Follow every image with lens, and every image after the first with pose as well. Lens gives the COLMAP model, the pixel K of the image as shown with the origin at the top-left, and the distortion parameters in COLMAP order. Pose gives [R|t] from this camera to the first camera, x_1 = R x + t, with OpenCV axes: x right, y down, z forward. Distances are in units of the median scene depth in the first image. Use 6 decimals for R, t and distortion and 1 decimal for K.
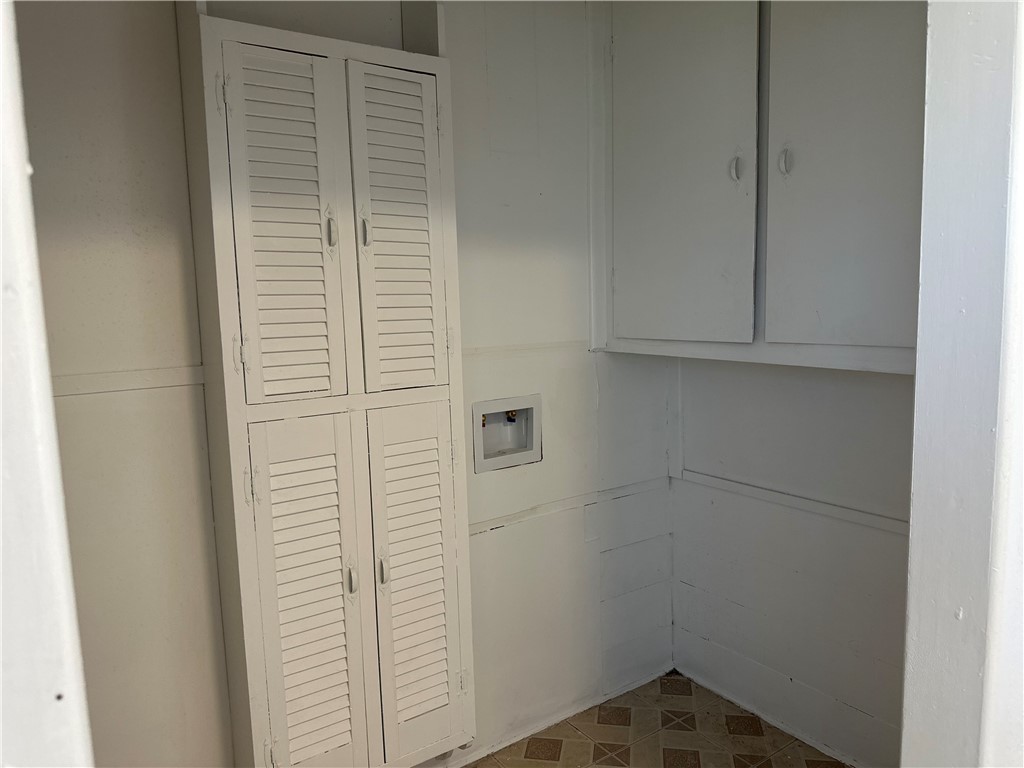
lens RADIAL K [[730.5, 0, 510.5], [0, 730.5, 390.7], [0, 0, 1]] dist [0.036748, -0.047252]
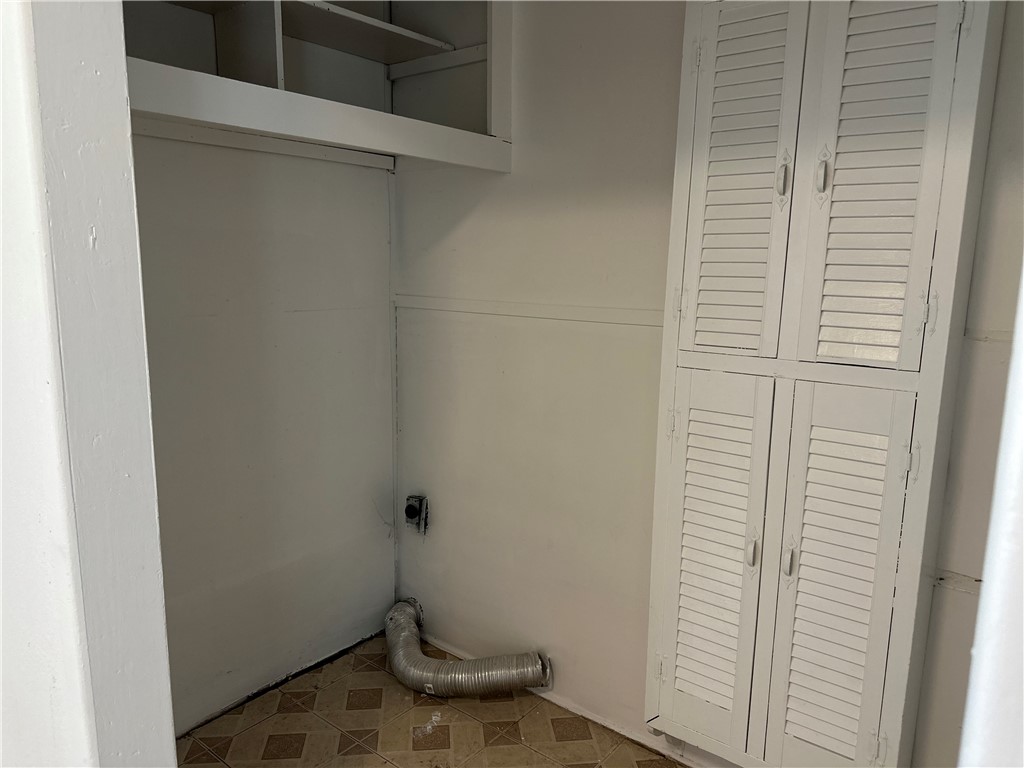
lens RADIAL K [[730.5, 0, 510.5], [0, 730.5, 390.7], [0, 0, 1]] dist [0.036748, -0.047252]
pose [[0.274527, 0.198747, -0.940816, 0.561639], [-0.140692, 0.976180, 0.165165, -0.060593], [0.951231, 0.087023, 0.295950, 0.411746]]
